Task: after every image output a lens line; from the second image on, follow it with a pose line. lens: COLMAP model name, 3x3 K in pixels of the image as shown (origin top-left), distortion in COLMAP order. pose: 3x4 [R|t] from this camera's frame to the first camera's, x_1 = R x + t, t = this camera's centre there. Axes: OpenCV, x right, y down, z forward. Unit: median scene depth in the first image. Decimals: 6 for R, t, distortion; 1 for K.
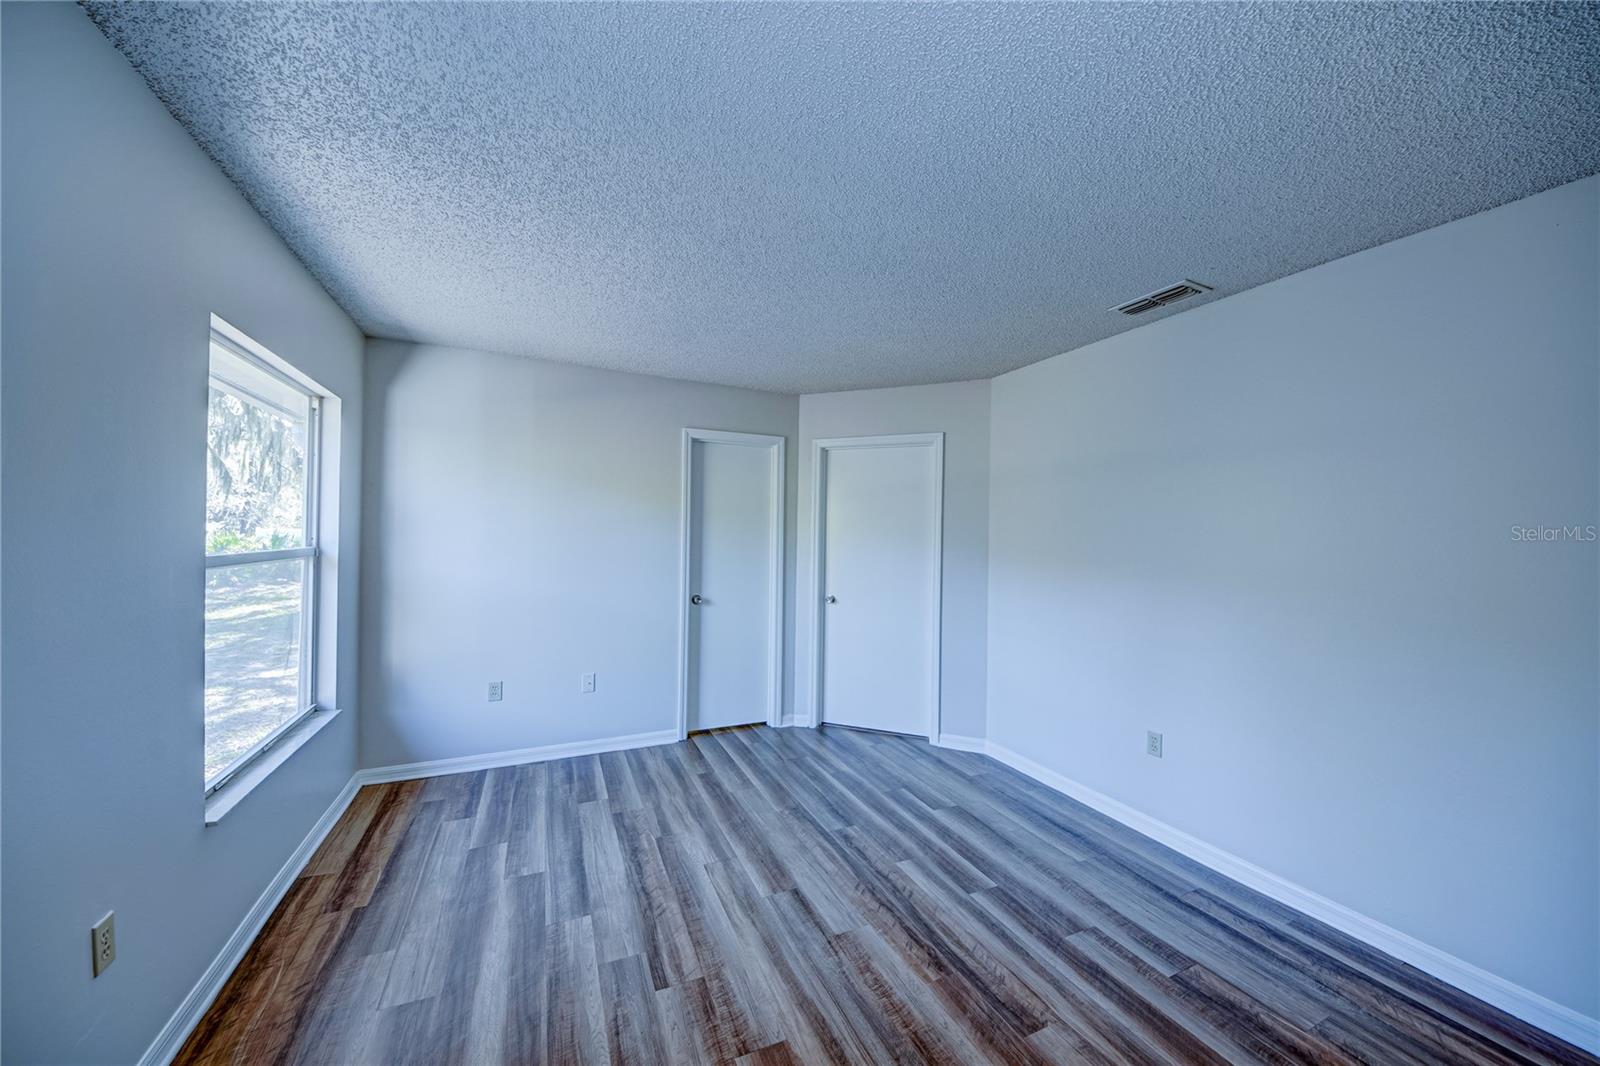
lens RADIAL K [[574.7, 0, 811.4], [0, 574.7, 532.9], [0, 0, 1]] dist [0.052099, -0.025165]
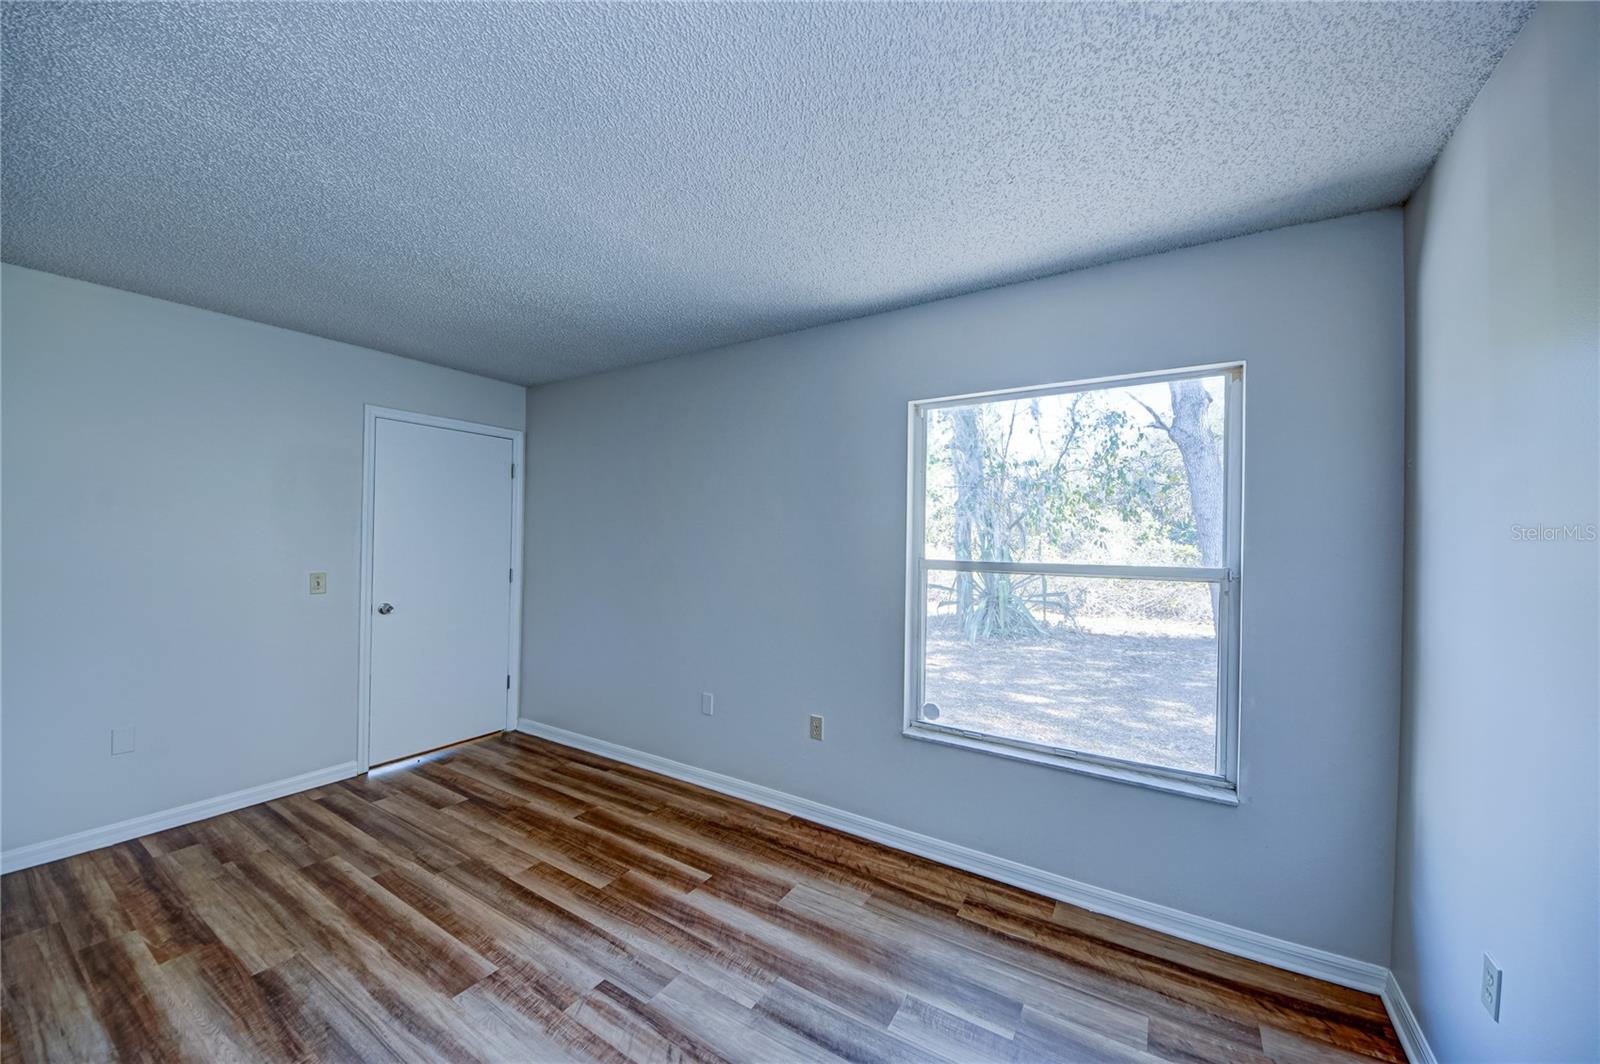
lens RADIAL K [[574.7, 0, 811.4], [0, 574.7, 531.9], [0, 0, 1]] dist [0.052099, -0.025165]
pose [[-0.828899, -0.022954, -0.558927, 0.021040], [-0.013770, 0.999692, -0.020634, 0.001187], [0.559229, -0.009407, -0.828960, 1.318965]]
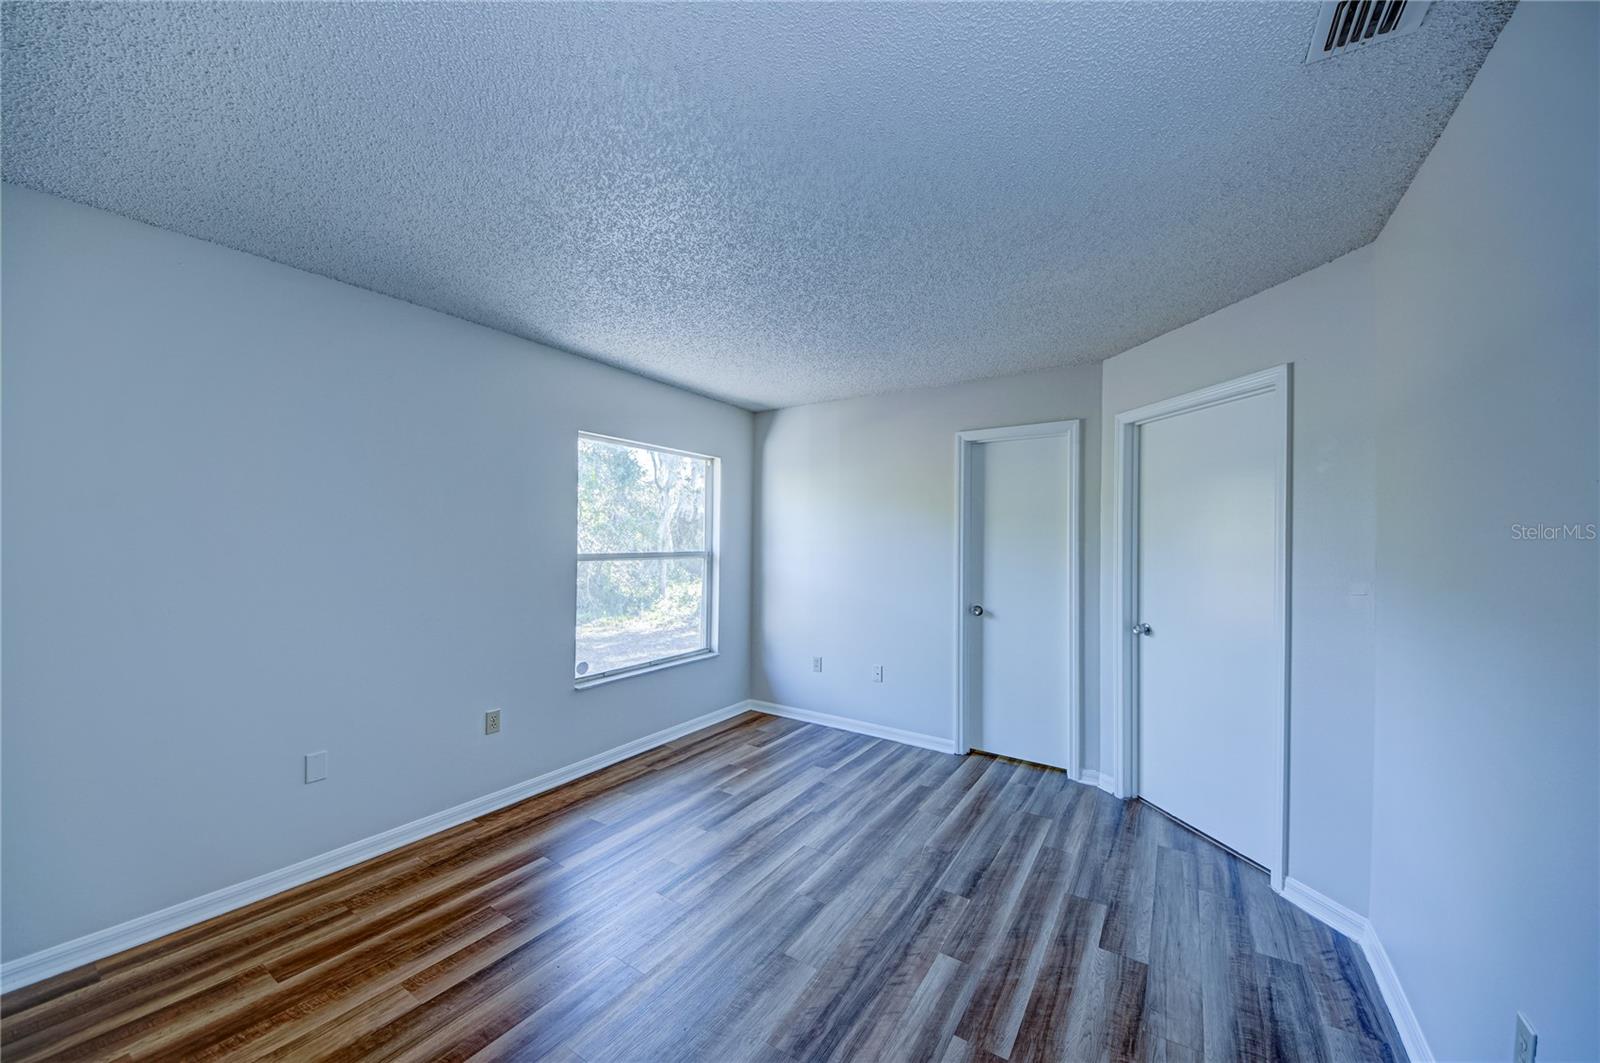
lens RADIAL K [[574.7, 0, 811.4], [0, 574.7, 531.4], [0, 0, 1]] dist [0.052099, -0.025165]
pose [[0.543195, -0.021751, -0.839325, 0.648416], [0.003987, 0.999720, -0.023327, 0.010773], [0.839597, 0.009325, 0.543129, 0.368592]]
